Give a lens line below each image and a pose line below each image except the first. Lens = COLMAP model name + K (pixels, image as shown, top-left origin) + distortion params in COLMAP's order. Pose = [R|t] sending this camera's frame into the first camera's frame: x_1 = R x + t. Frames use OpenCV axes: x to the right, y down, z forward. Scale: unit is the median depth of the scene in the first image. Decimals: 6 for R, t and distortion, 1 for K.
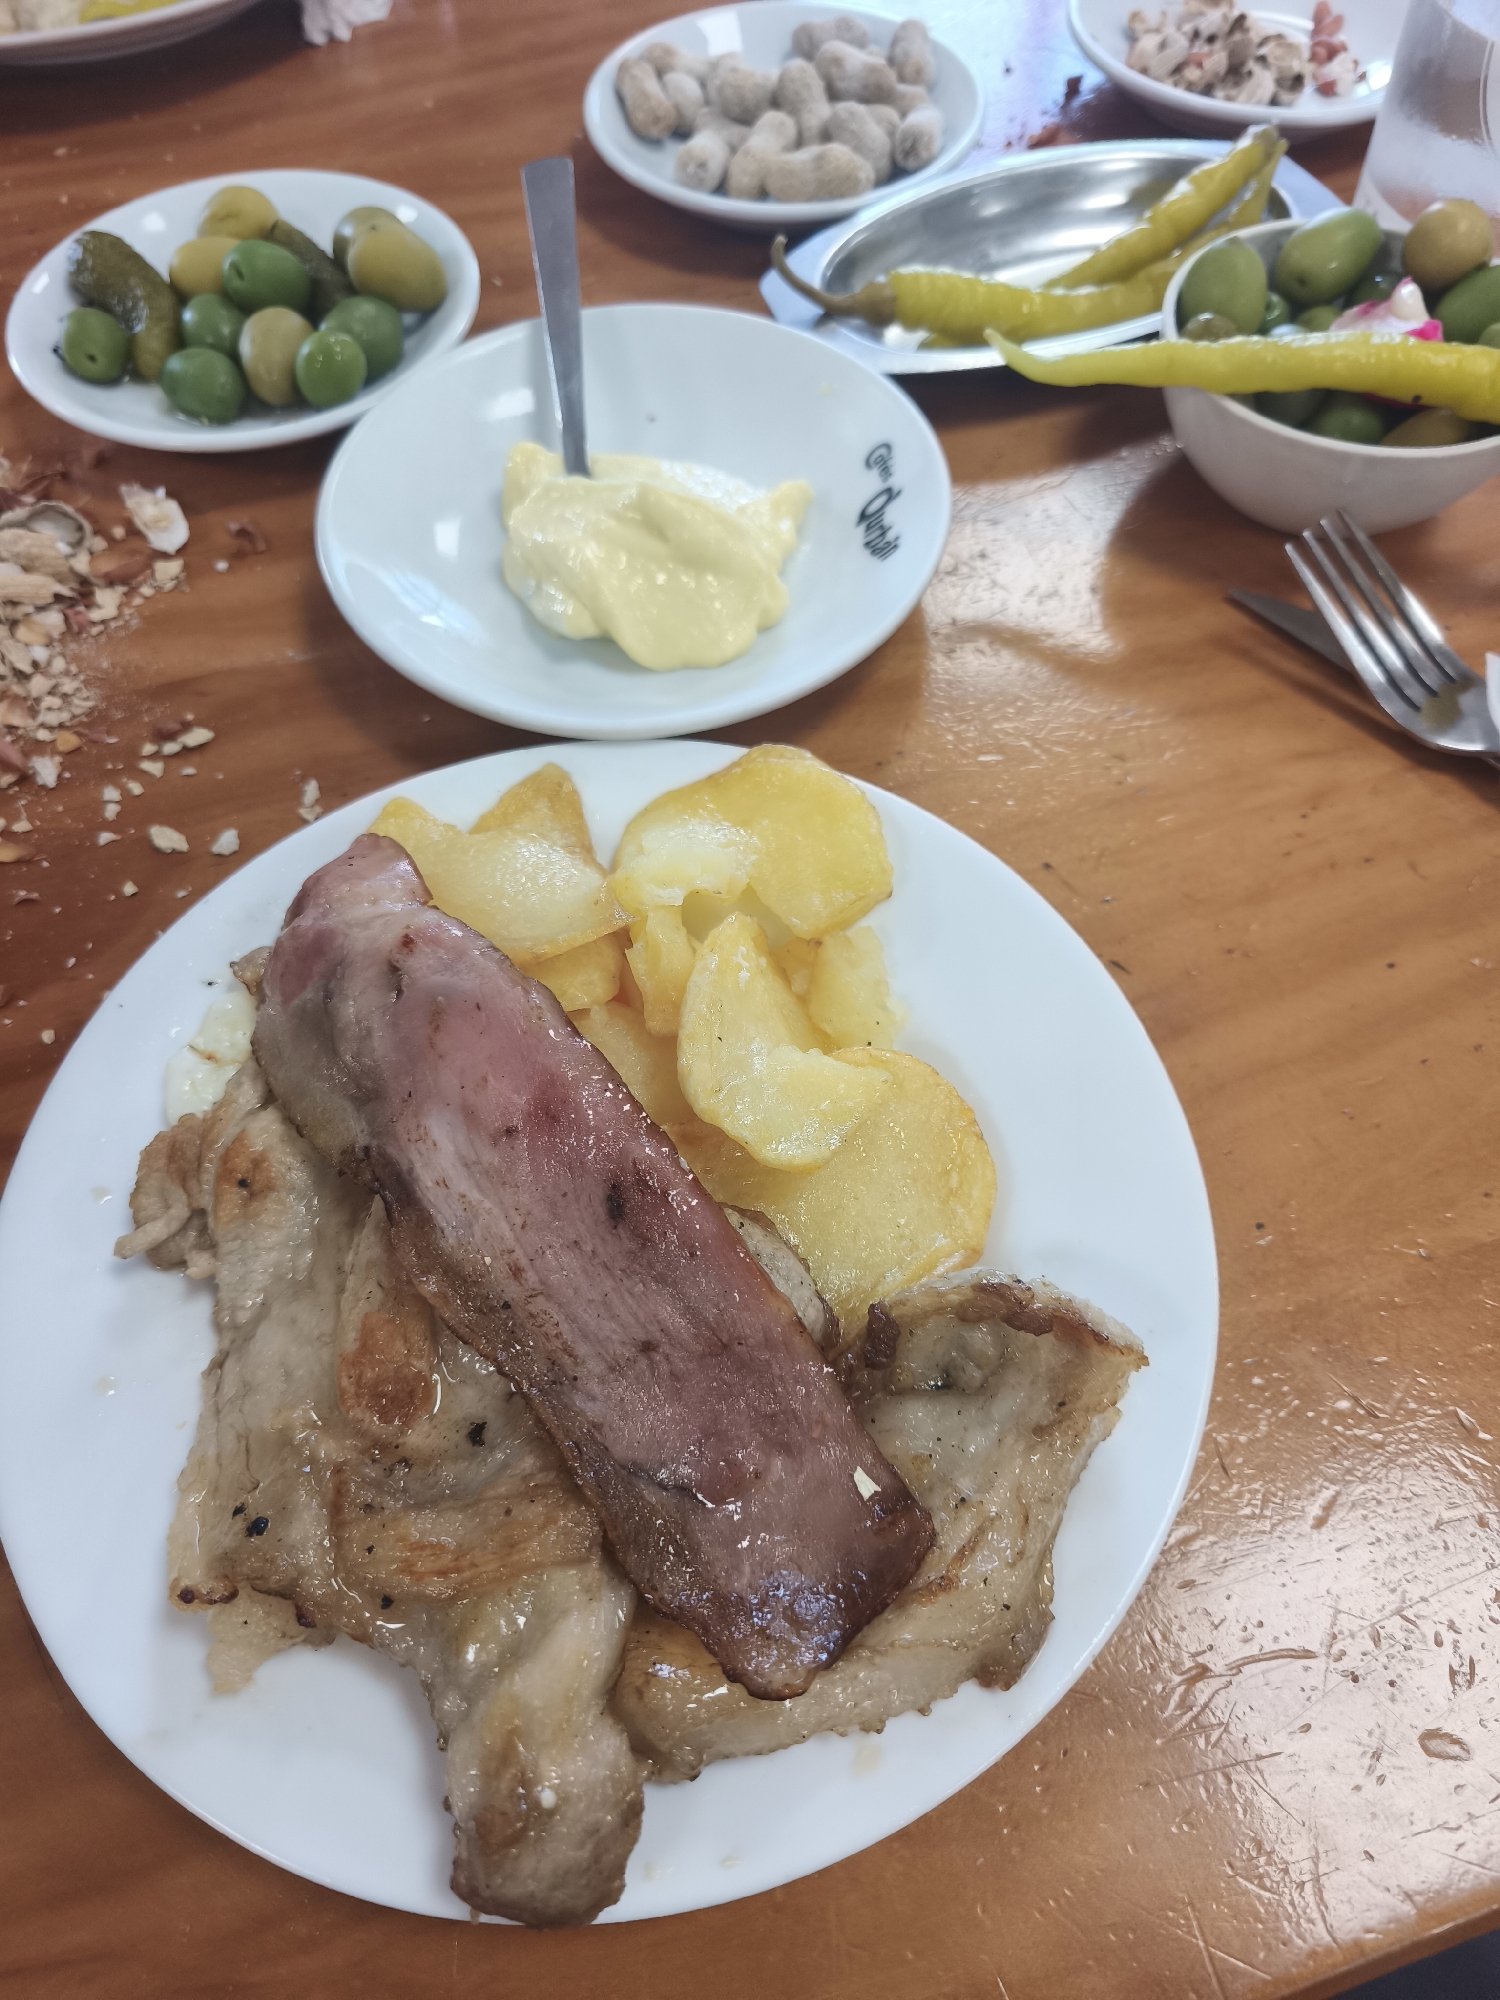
lens RADIAL K [[1355.7, 0, 750.0], [0, 1355.7, 1000.0], [0, 0, 1]] dist [-0.002548, -0.000458]
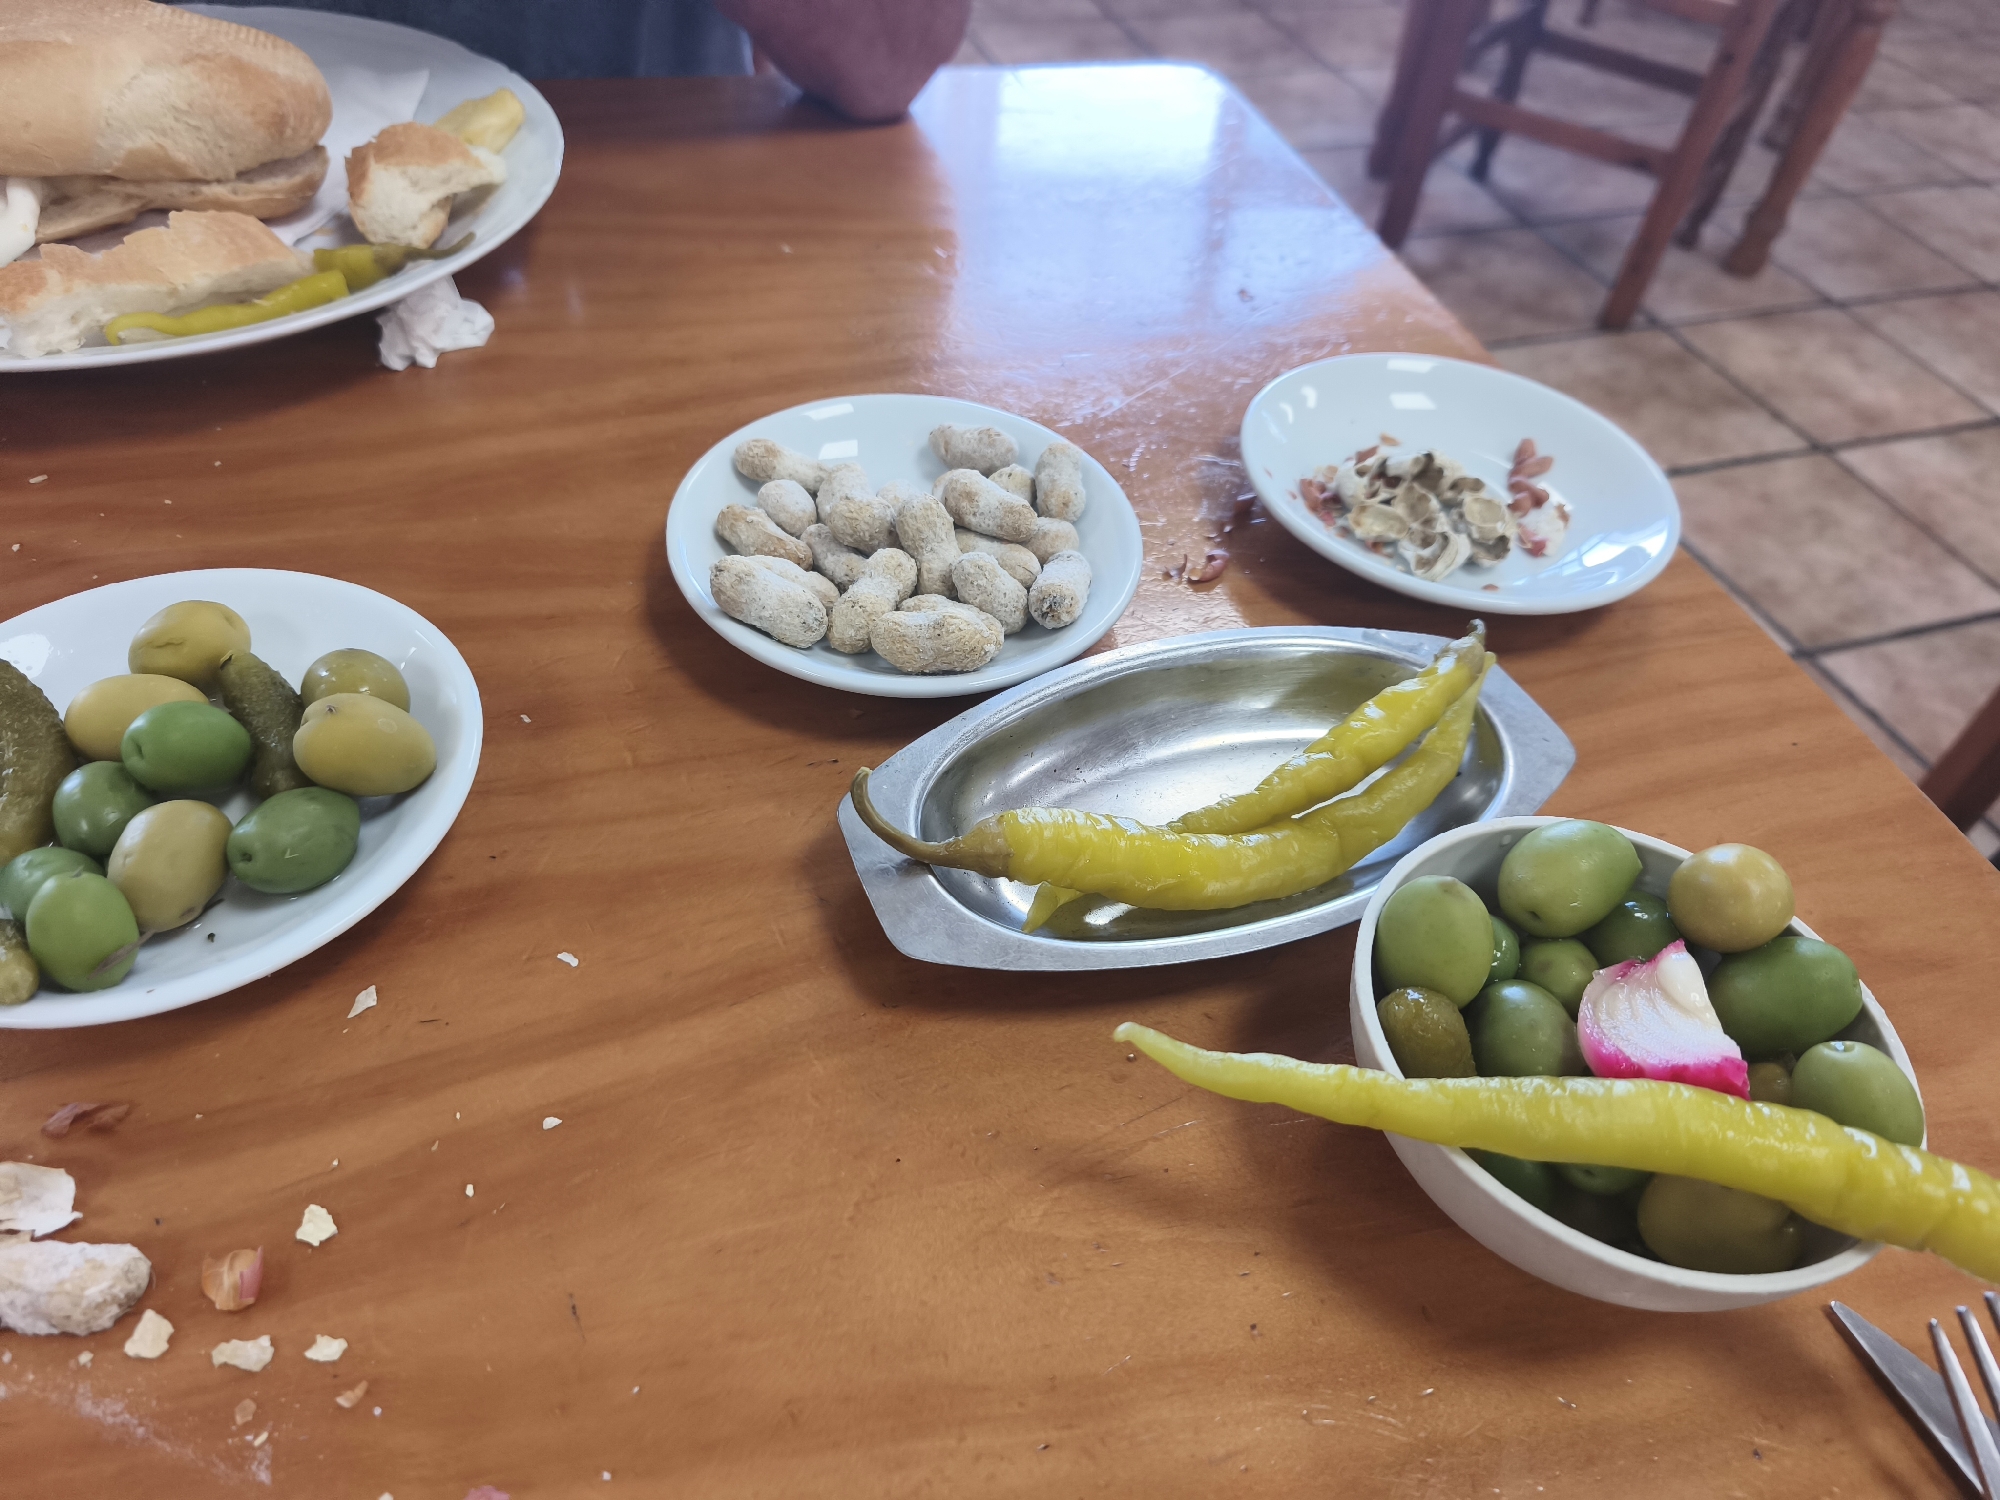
lens RADIAL K [[1338.6, 0, 1000.0], [0, 1338.6, 750.0], [0, 0, 1]] dist [0.039066, -0.003847]
pose [[0.996787, 0.064217, 0.047883, 0.053812], [-0.052166, 0.974027, -0.220343, -0.355076], [-0.060789, 0.217137, 0.974247, 0.213985]]
